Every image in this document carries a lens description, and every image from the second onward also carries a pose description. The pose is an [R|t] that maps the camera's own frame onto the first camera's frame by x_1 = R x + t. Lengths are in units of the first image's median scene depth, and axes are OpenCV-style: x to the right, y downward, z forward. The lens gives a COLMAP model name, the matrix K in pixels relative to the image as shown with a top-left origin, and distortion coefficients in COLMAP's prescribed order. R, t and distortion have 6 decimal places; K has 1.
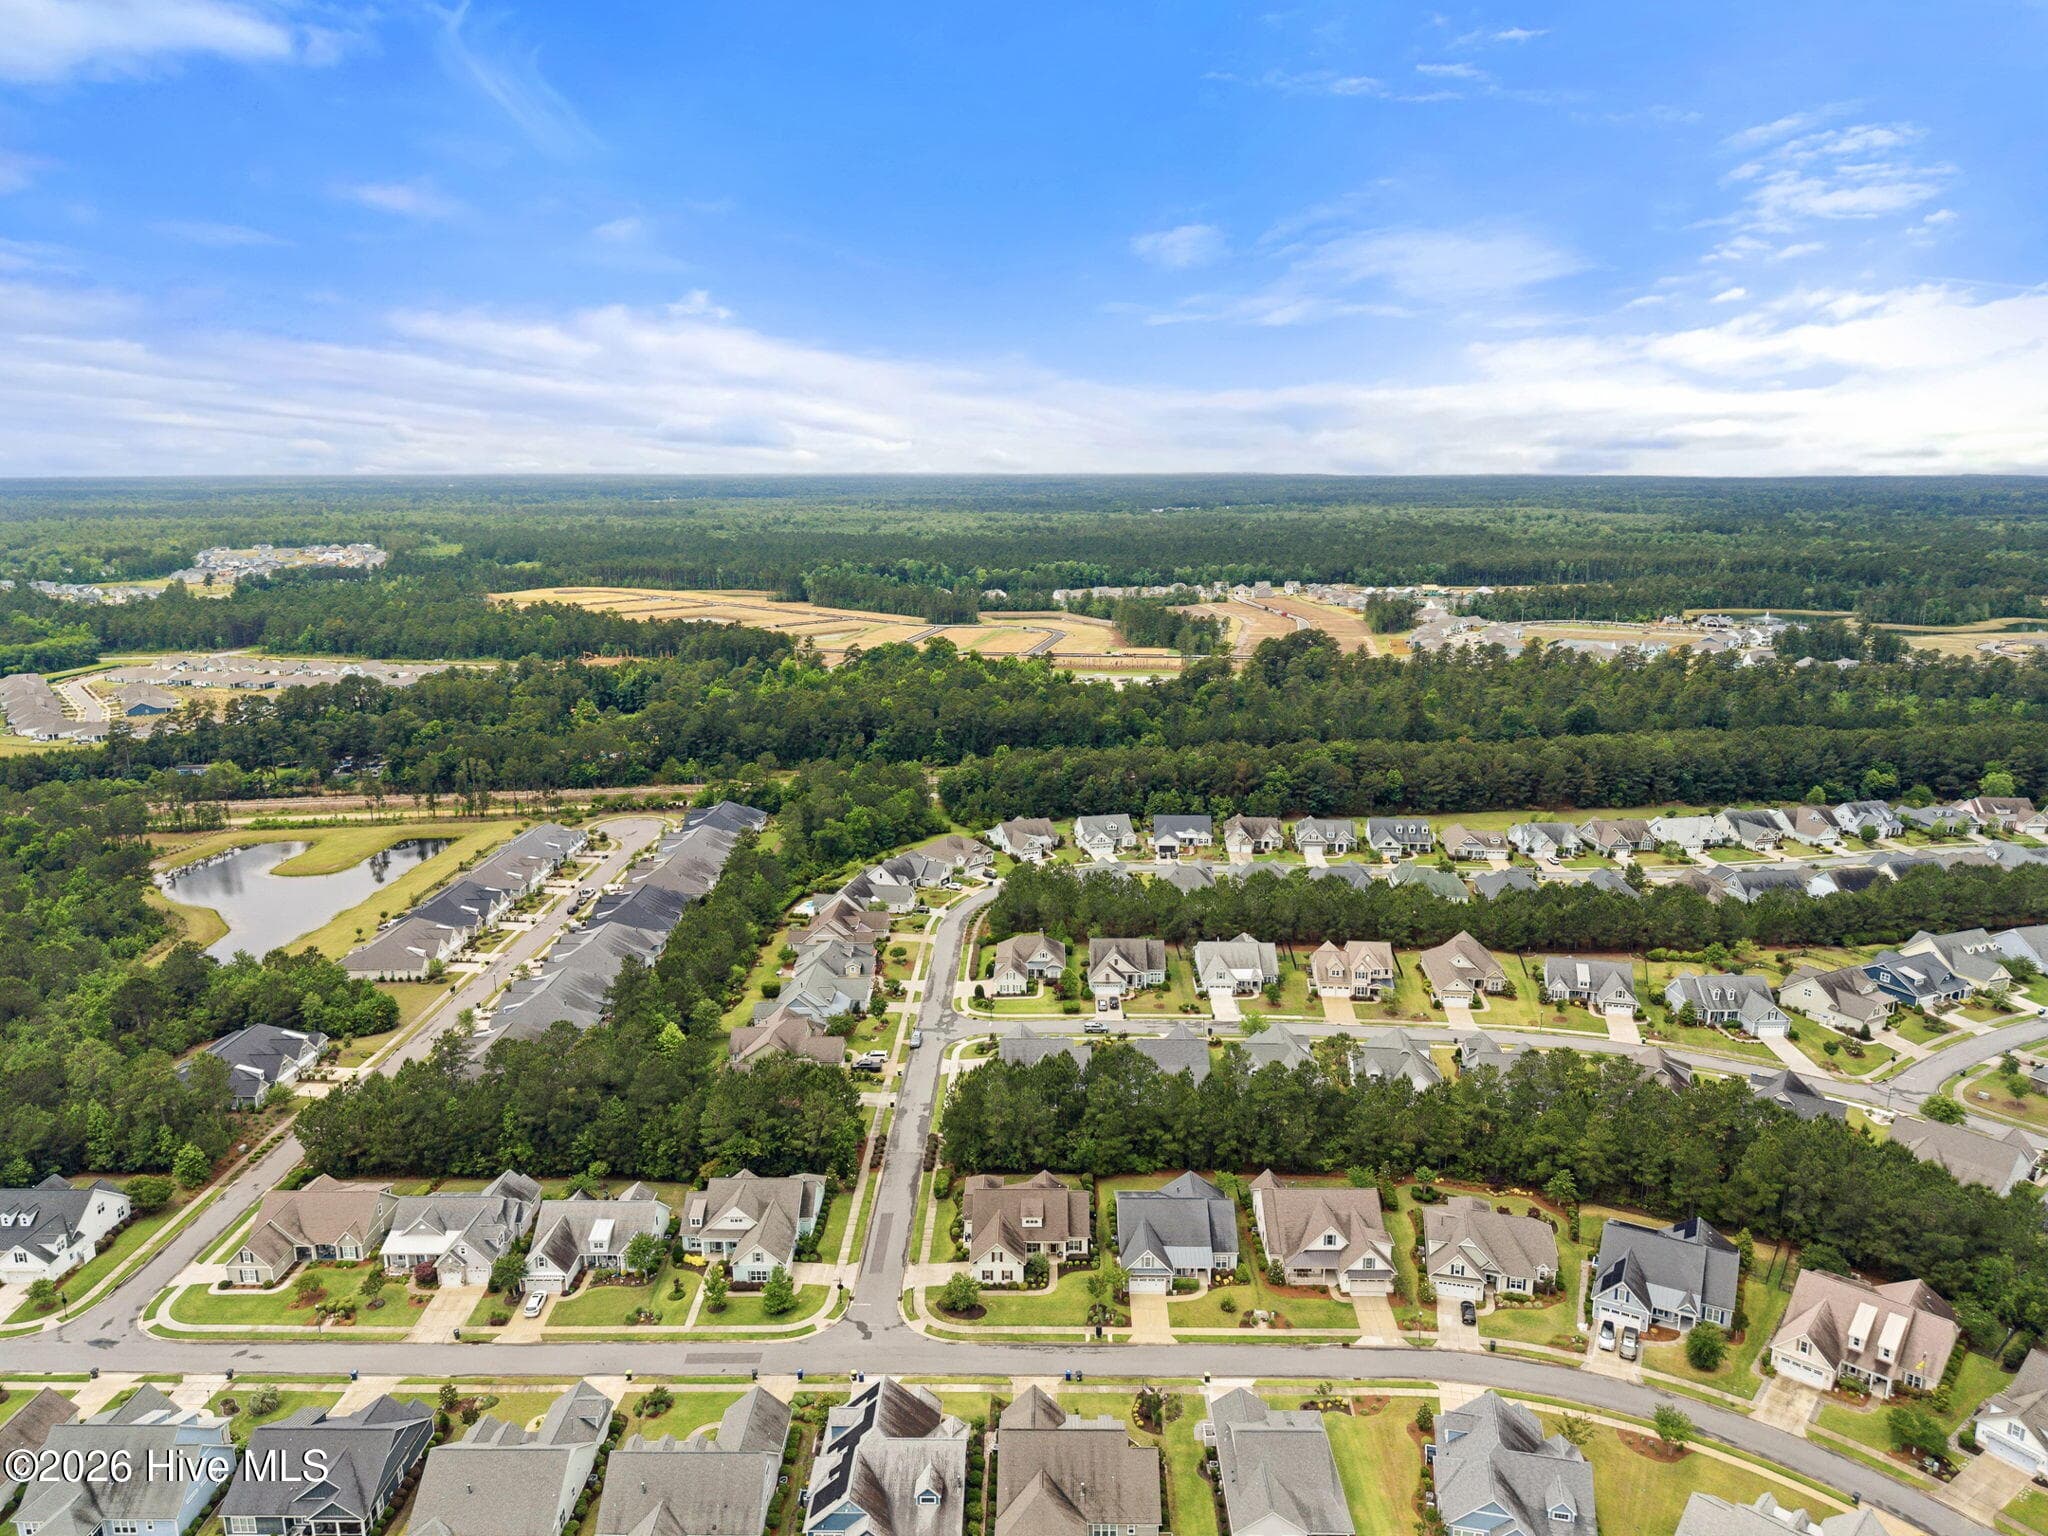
lens RADIAL K [[1381.5, 0, 1045.5], [0, 1381.5, 778.6], [0, 0, 1]] dist [0.030072, -0.019837]
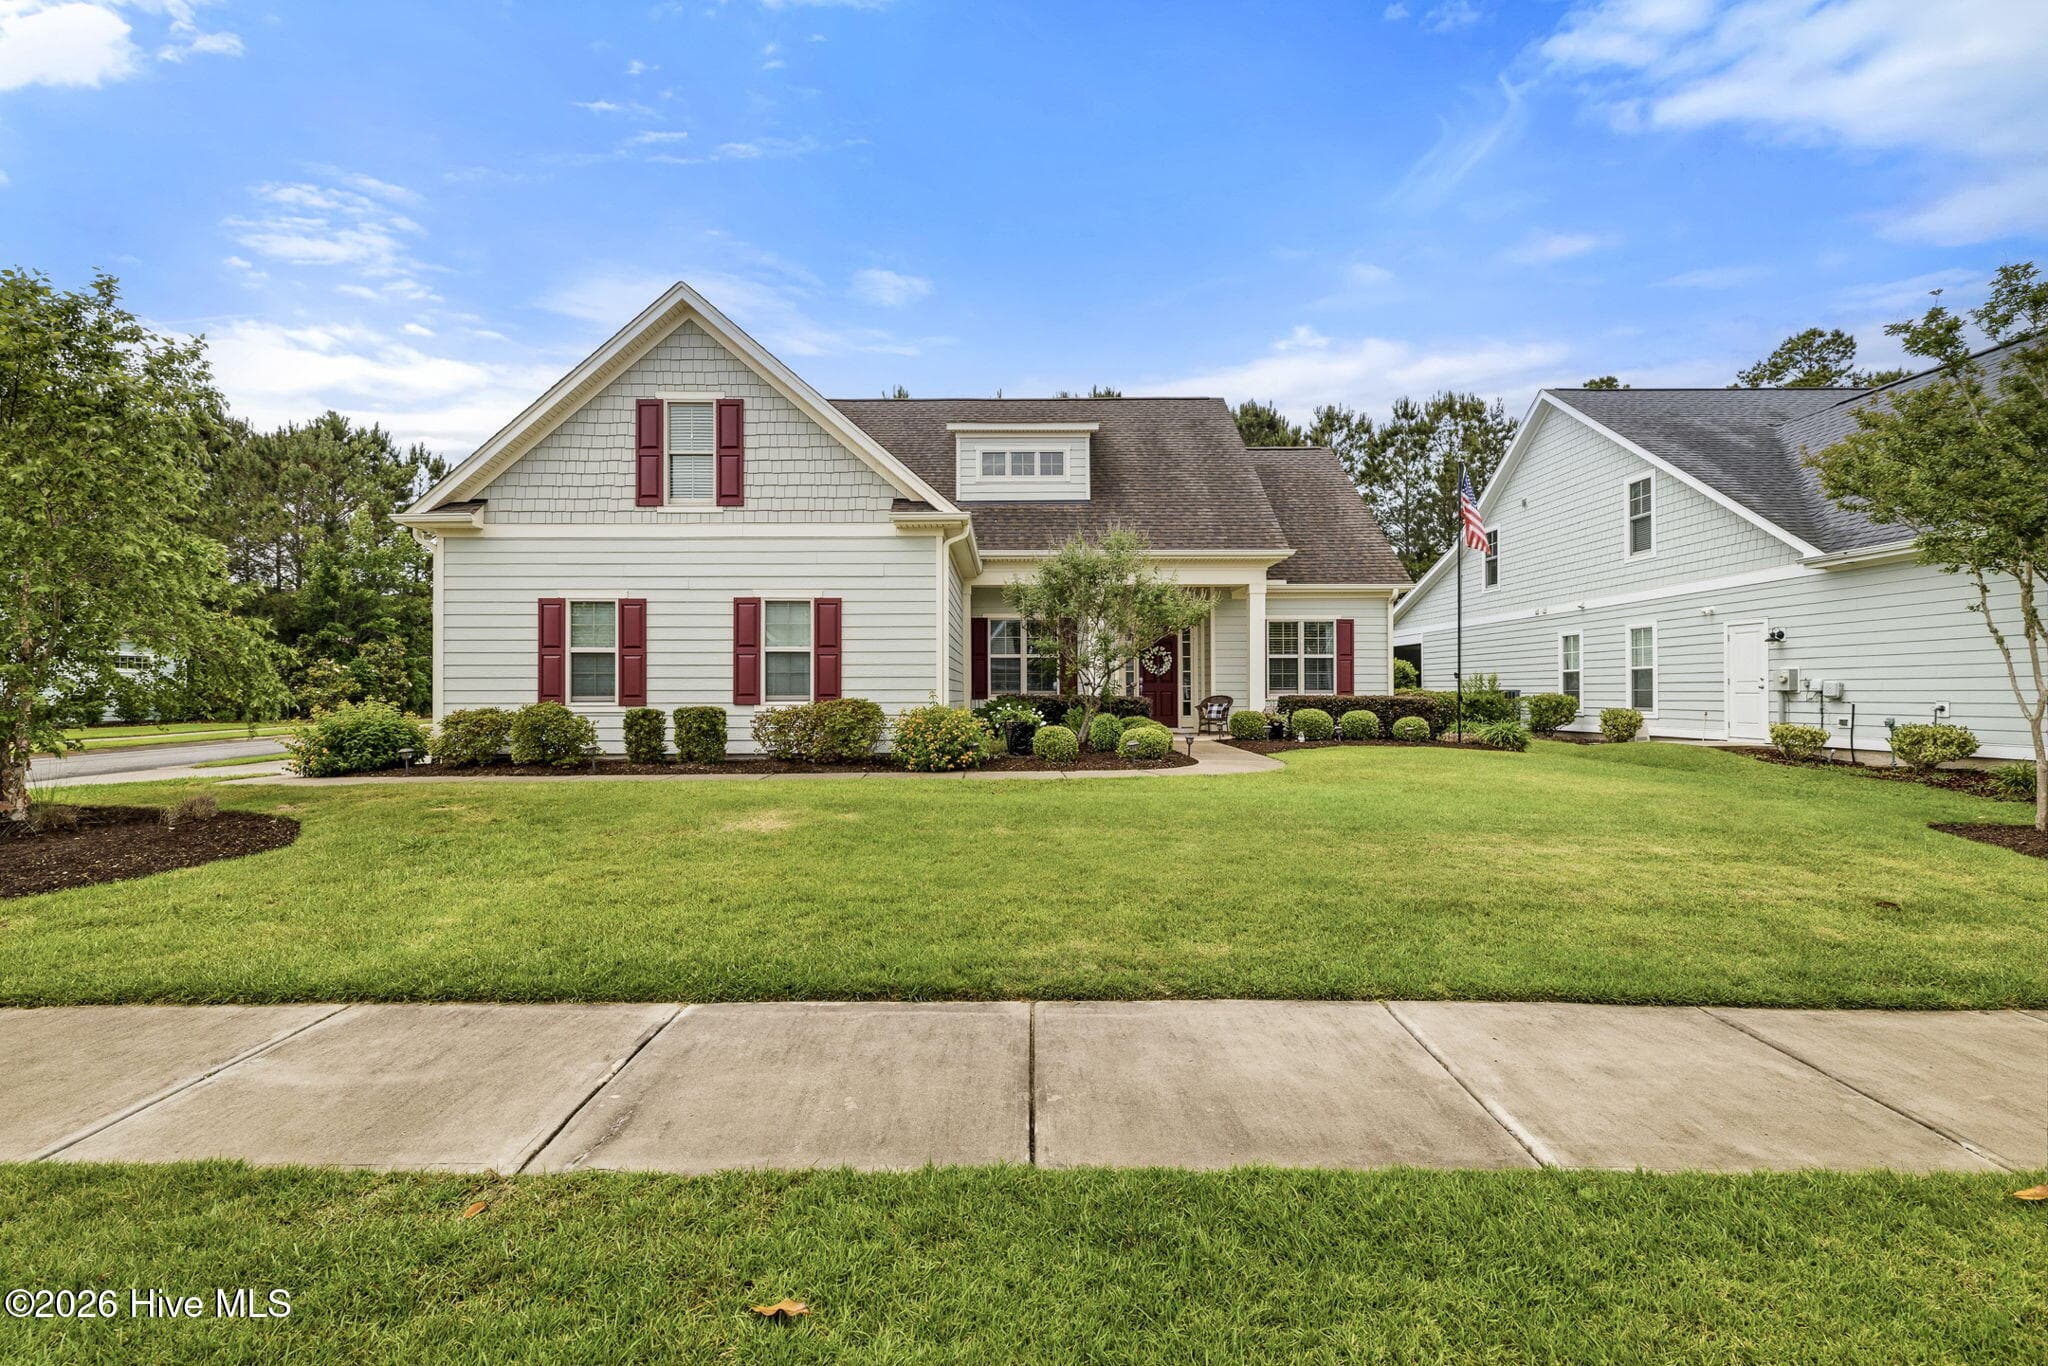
lens RADIAL K [[922.2, 0, 1023.0], [0, 922.2, 696.5], [0, 0, 1]] dist [0.002810, -0.000416]
pose [[0.999912, -0.005838, 0.011897, -0.010970], [0.008457, 0.972286, -0.233640, 0.362404], [-0.010204, 0.233720, 0.972250, 0.899975]]
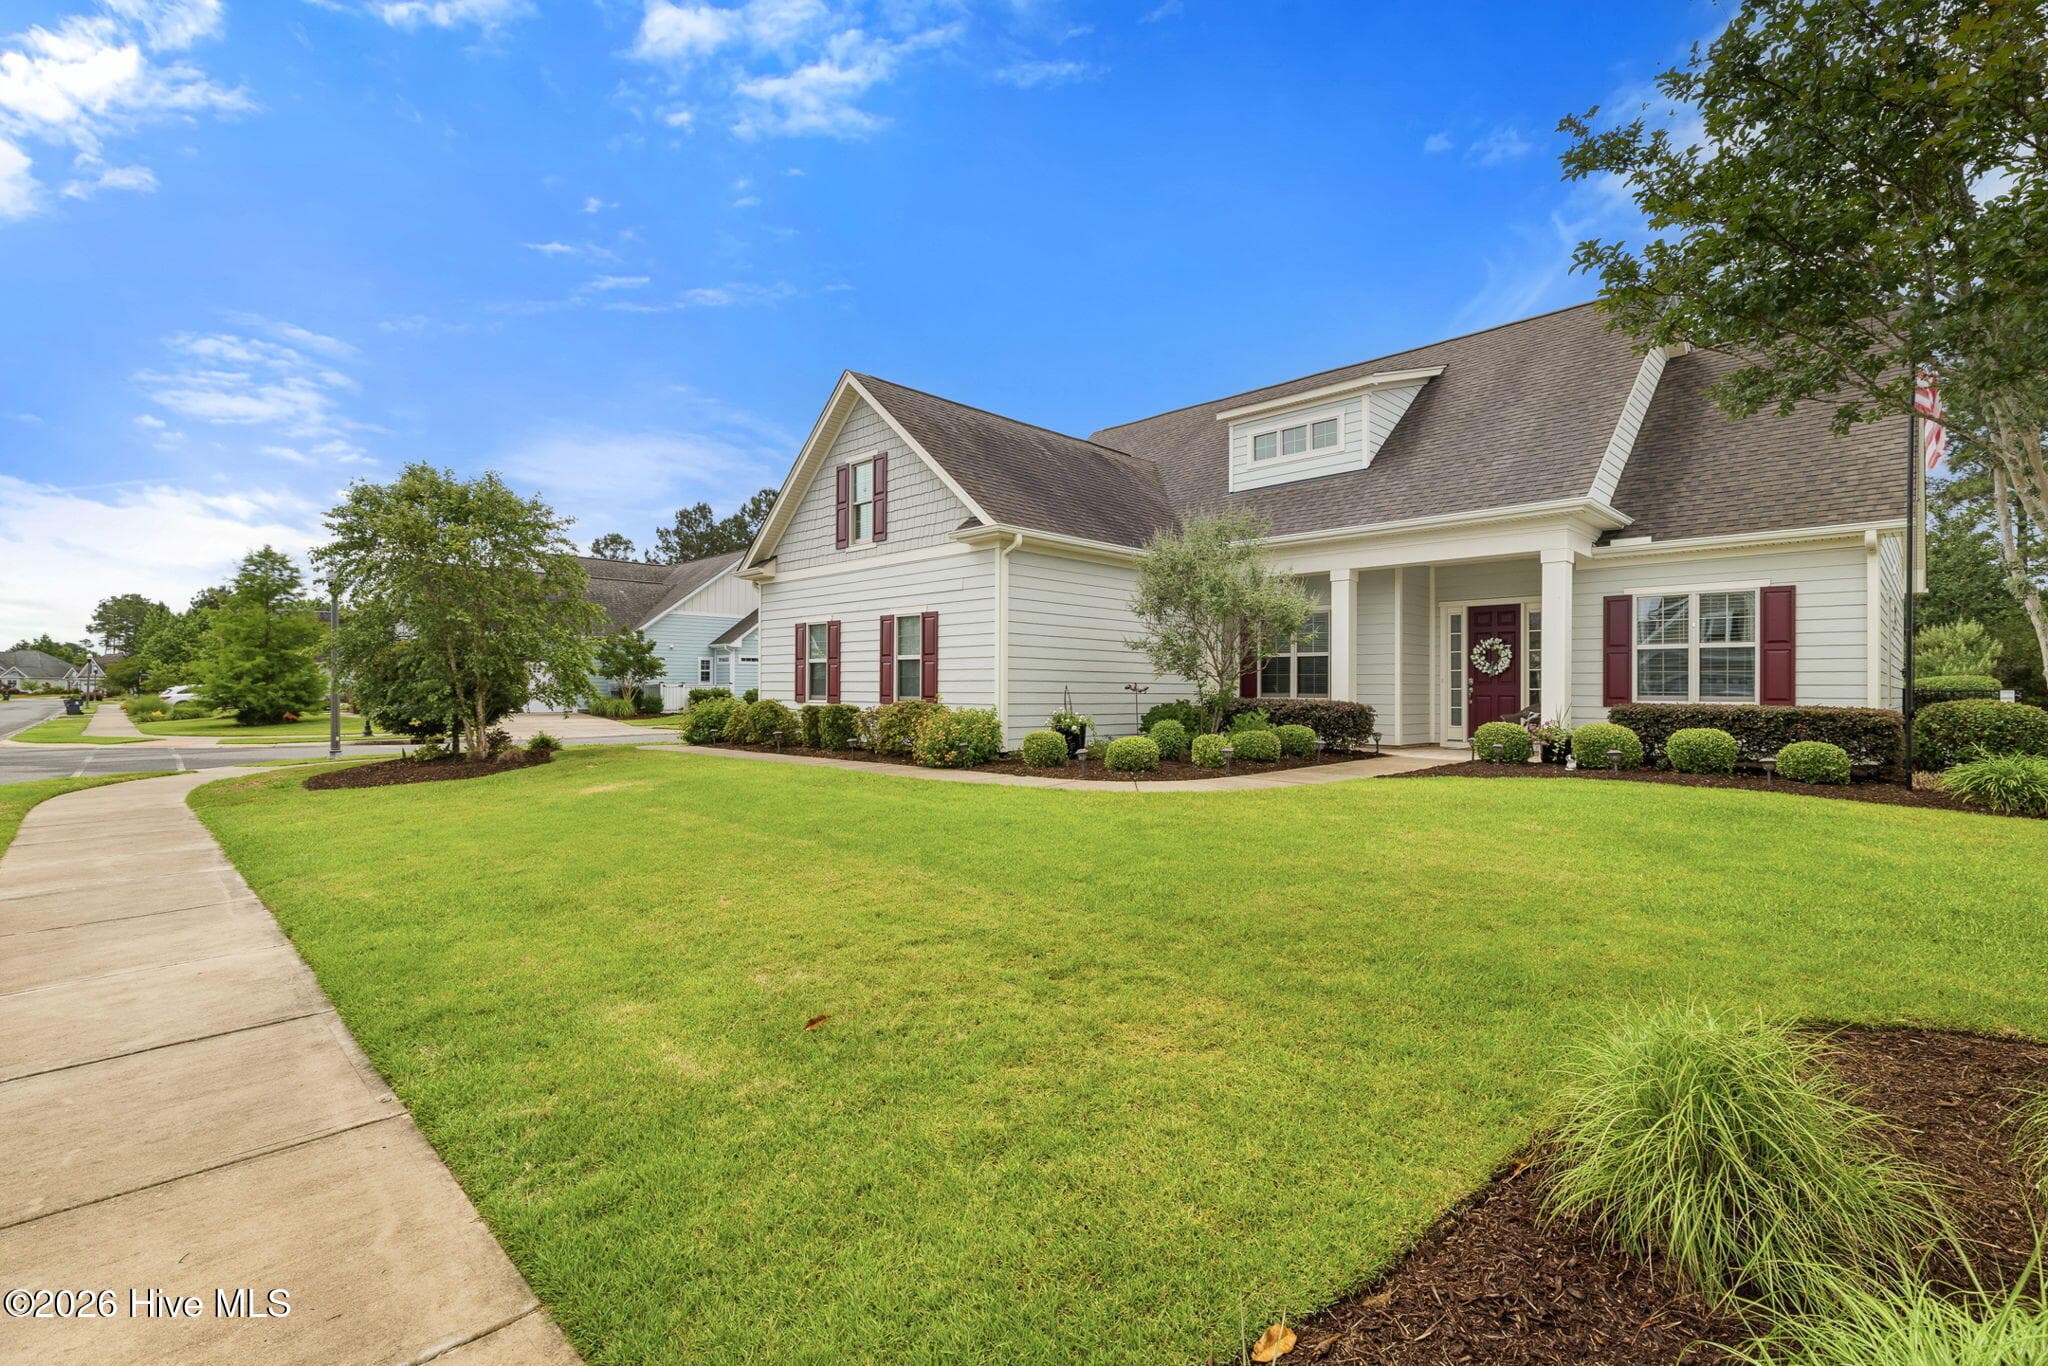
lens RADIAL K [[922.2, 0, 1012.7], [0, 922.2, 683.1], [0, 0, 1]] dist [0.002810, -0.000416]
pose [[0.710263, -0.004906, -0.703919, 0.032522], [-0.169144, 0.969490, -0.177426, 0.358039], [0.683313, 0.245083, 0.687763, 0.916278]]
